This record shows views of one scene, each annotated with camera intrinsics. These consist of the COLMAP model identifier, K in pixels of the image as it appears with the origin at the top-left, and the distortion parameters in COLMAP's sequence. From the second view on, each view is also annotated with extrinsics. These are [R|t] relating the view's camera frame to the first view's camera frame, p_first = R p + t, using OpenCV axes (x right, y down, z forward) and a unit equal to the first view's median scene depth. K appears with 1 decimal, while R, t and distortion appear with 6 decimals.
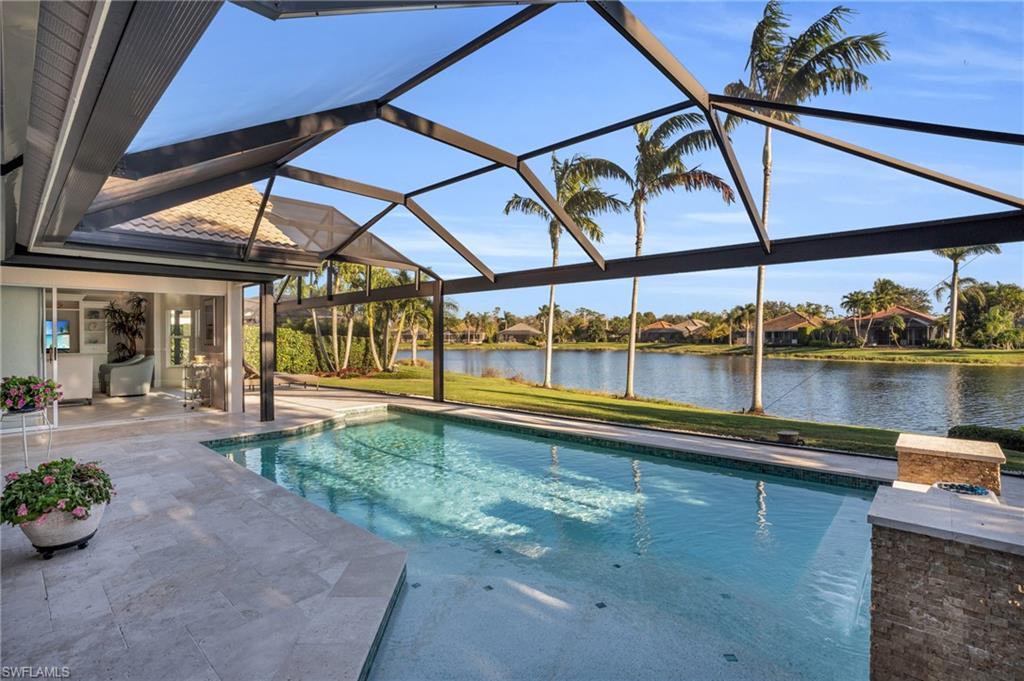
lens RADIAL K [[487.9, 0, 504.5], [0, 487.9, 342.0], [0, 0, 1]] dist [-0.001286, -0.000108]
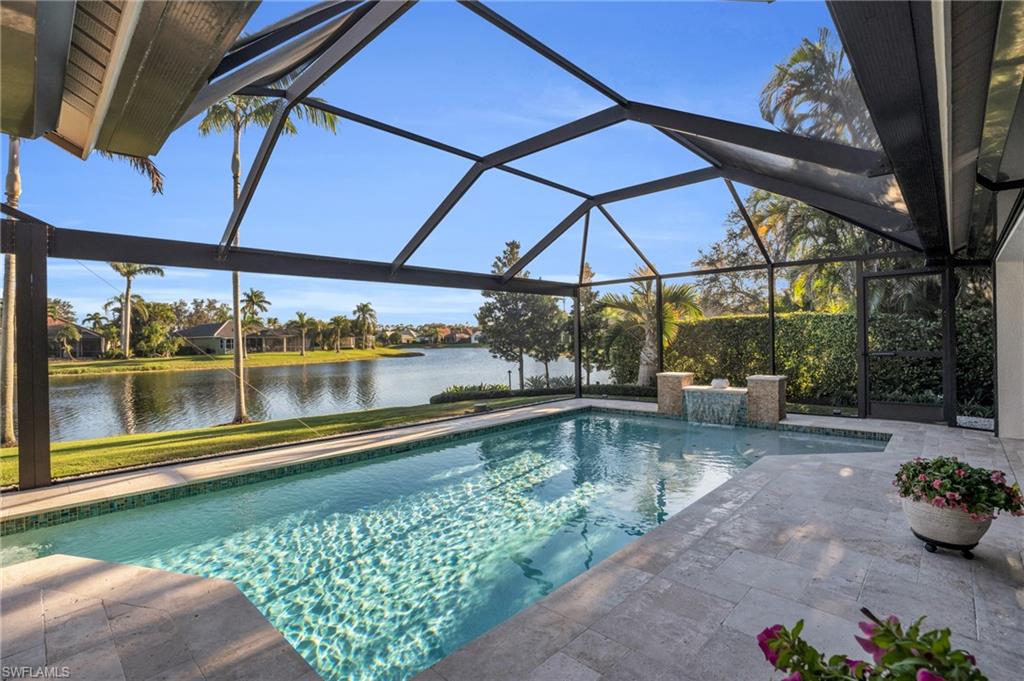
lens RADIAL K [[487.9, 0, 504.5], [0, 487.9, 342.0], [0, 0, 1]] dist [-0.001286, -0.000108]
pose [[0.055294, -0.004465, 0.998460, -0.111009], [0.030550, 0.999529, 0.002778, -0.000538], [-0.998003, 0.030349, 0.055405, 0.102867]]
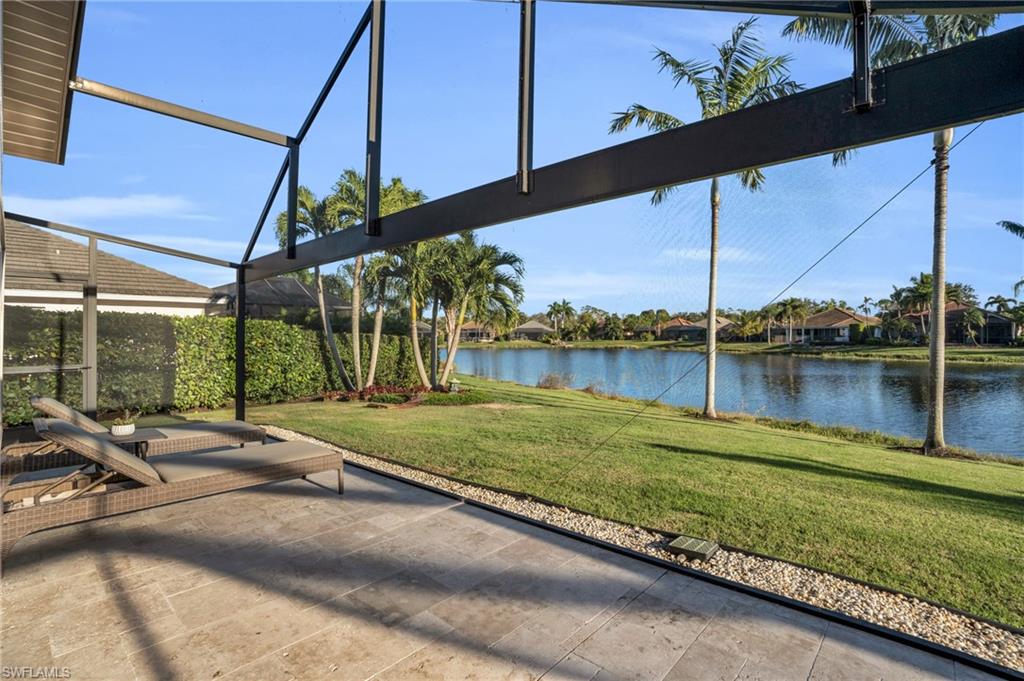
lens RADIAL K [[467.2, 0, 512.0], [0, 467.2, 340.5], [0, 0, 1]] dist [-0.002346, -0.000351]
pose [[0.999812, -0.001473, 0.019323, -0.067710], [0.001444, 0.999998, 0.001483, -0.001619], [-0.019325, -0.001455, 0.999812, 0.171093]]
